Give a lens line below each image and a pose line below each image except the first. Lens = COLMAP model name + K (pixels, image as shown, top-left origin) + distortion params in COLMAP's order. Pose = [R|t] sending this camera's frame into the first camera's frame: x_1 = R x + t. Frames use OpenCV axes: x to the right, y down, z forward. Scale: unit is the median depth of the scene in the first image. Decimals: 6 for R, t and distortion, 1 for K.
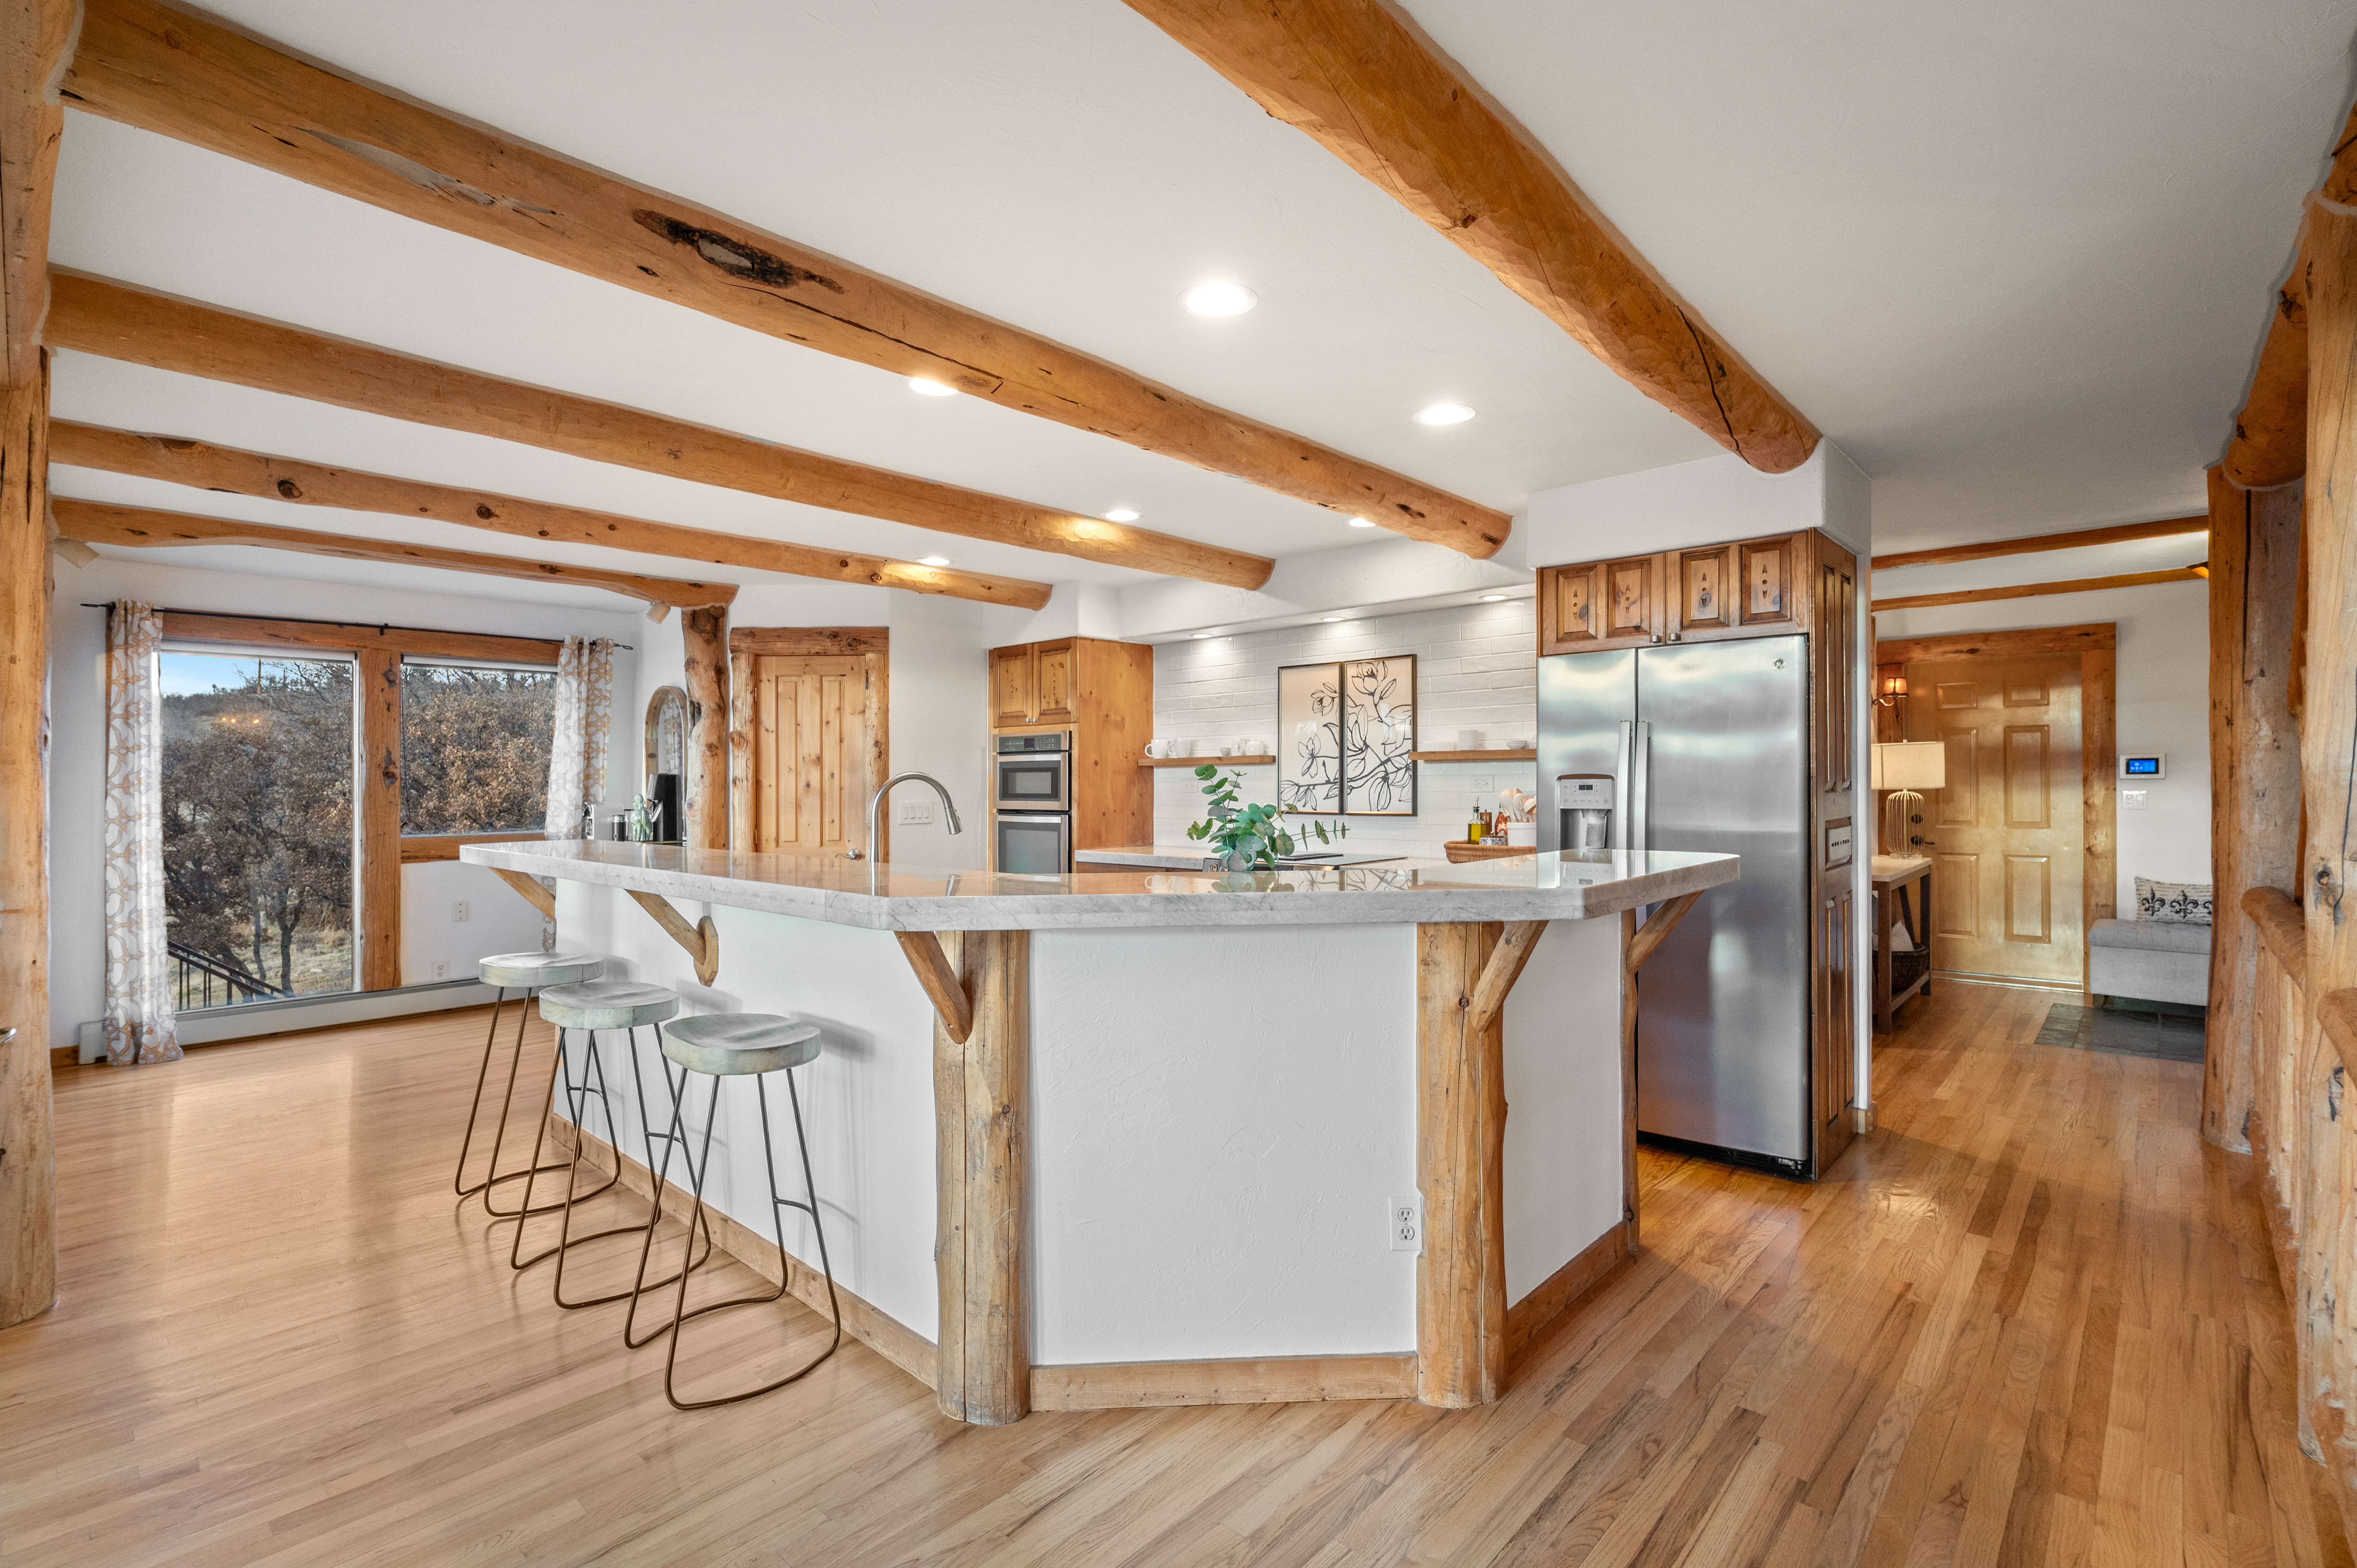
lens RADIAL K [[1063.6, 0, 1178.5], [0, 1063.6, 784.0], [0, 0, 1]] dist [-0.004074, -0.000192]
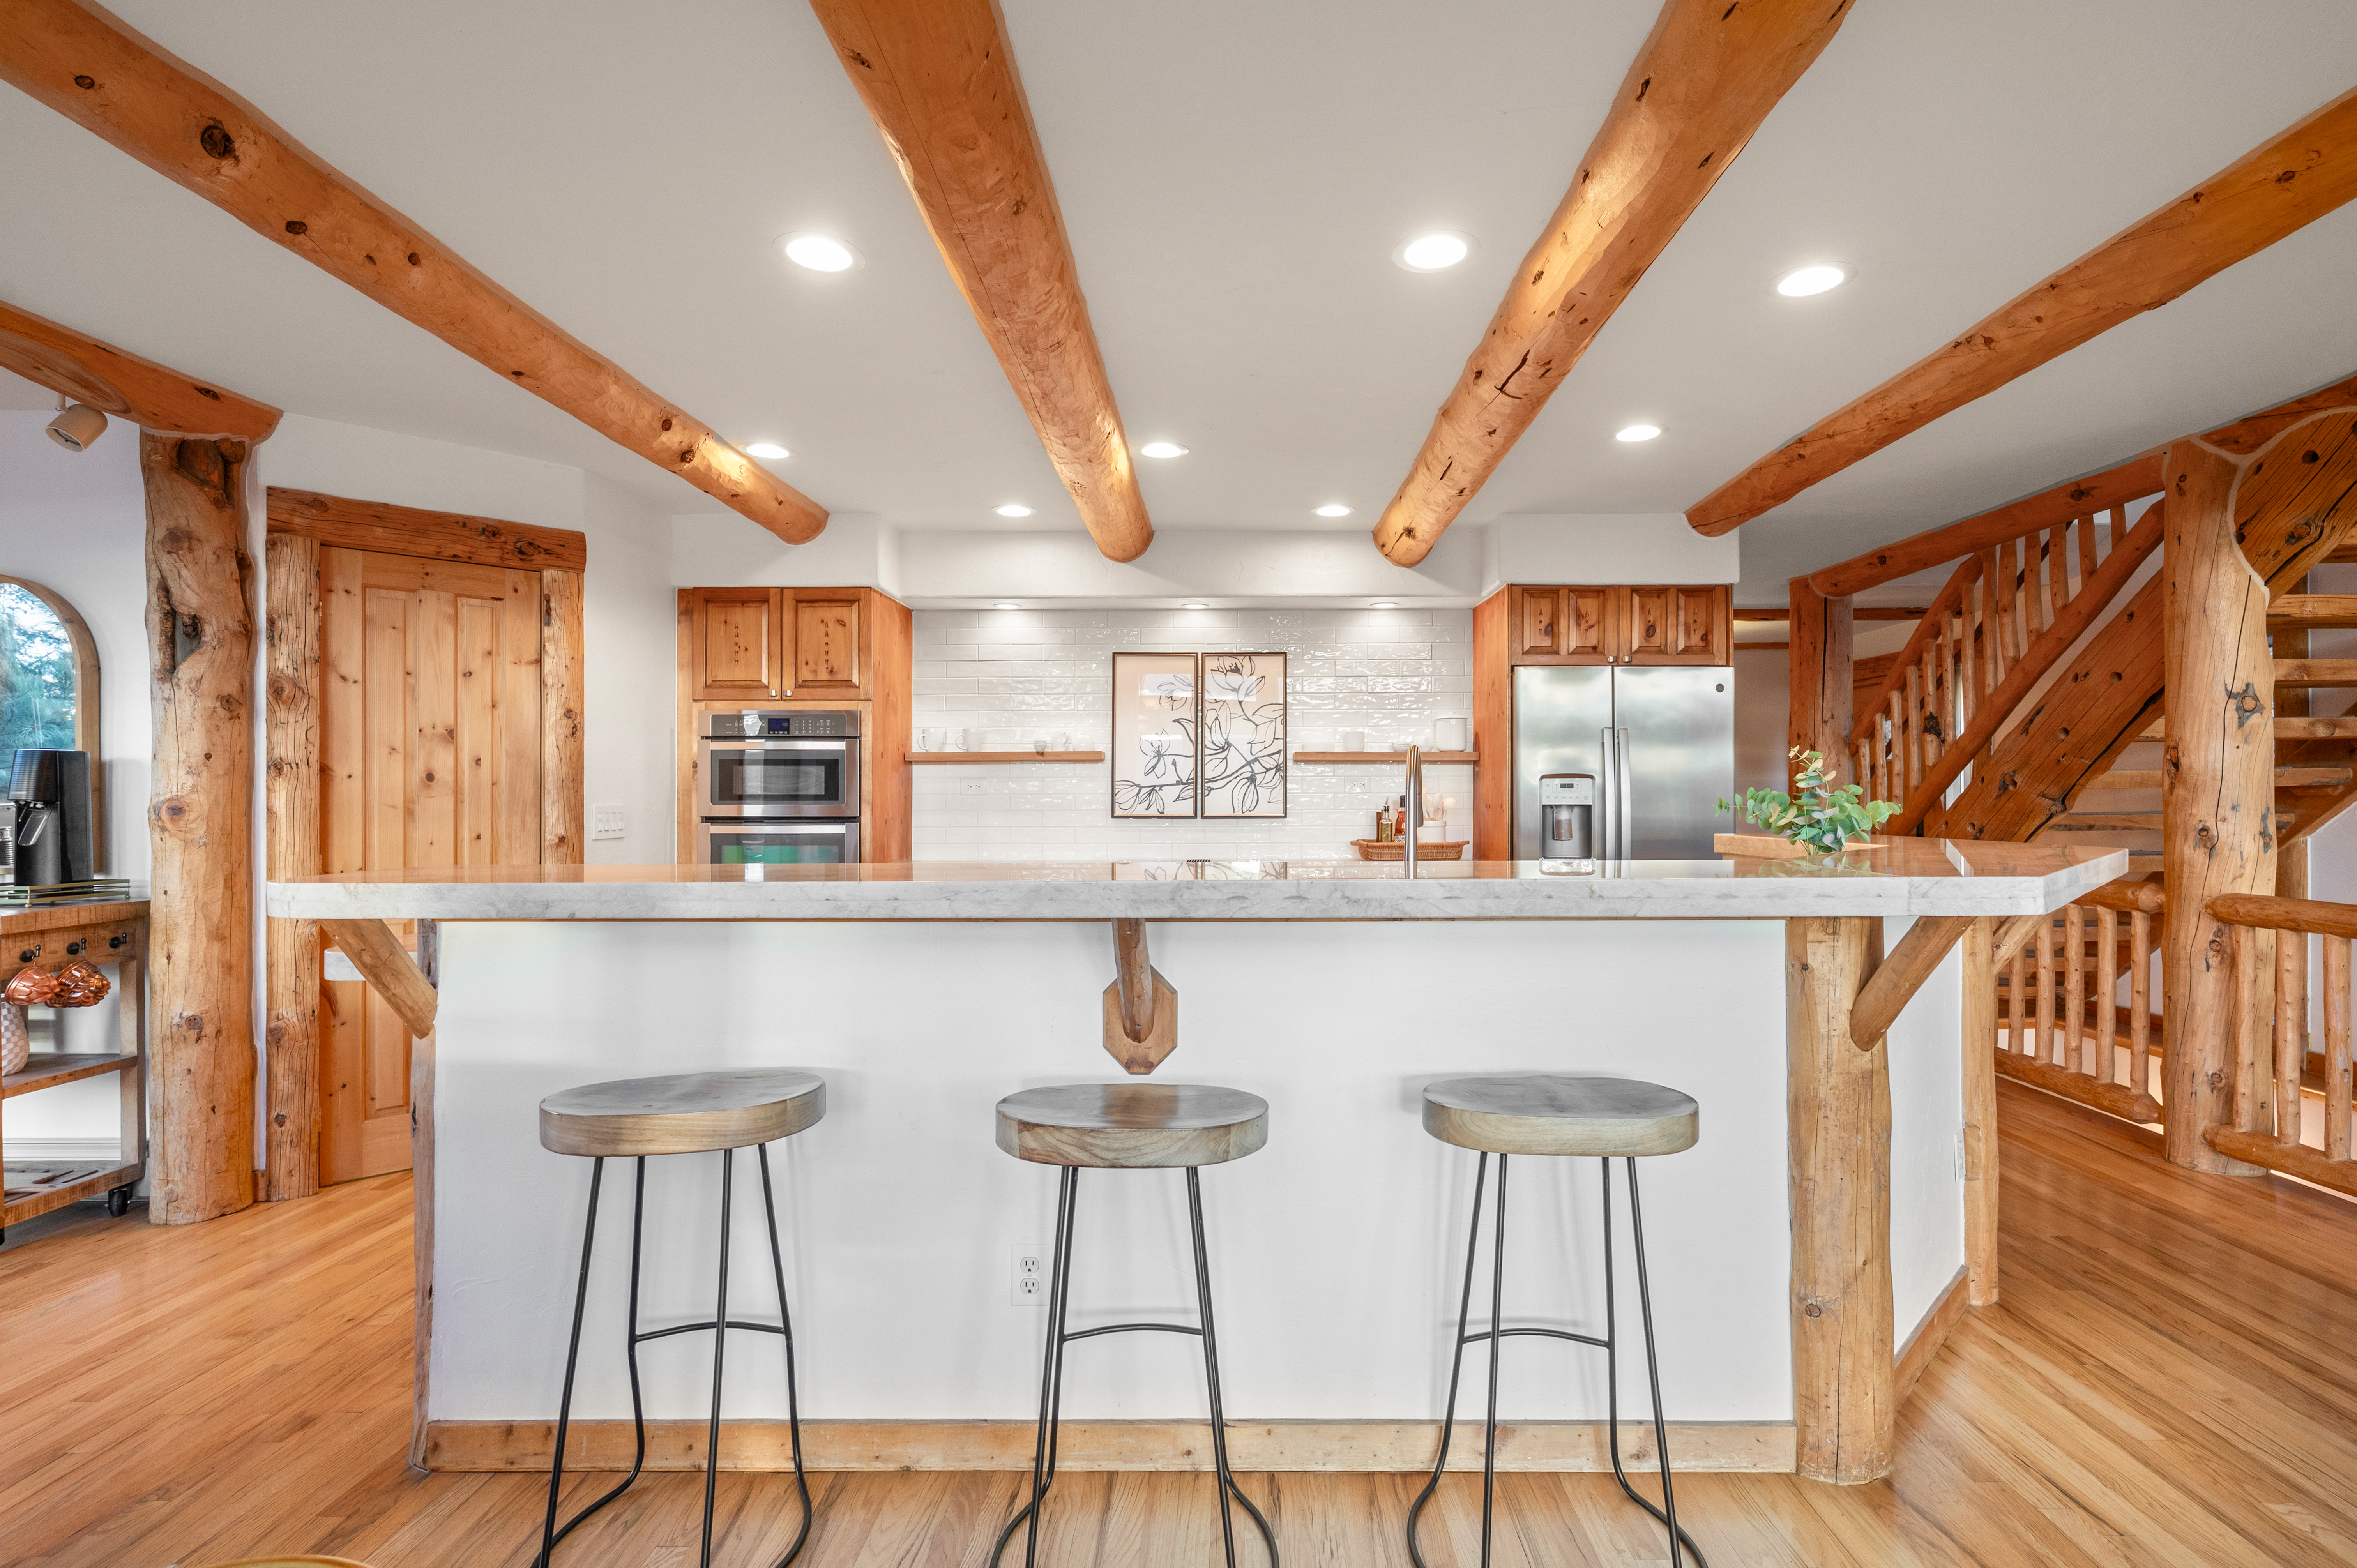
lens RADIAL K [[1117.7, 0, 1183.6], [0, 1117.7, 798.6], [0, 0, 1]] dist [0.000719, -0.000169]
pose [[0.737837, 0.005303, 0.674958, -0.505254], [-0.002115, 0.999982, -0.005545, 0.017241], [-0.674976, 0.002664, 0.737835, 0.283183]]
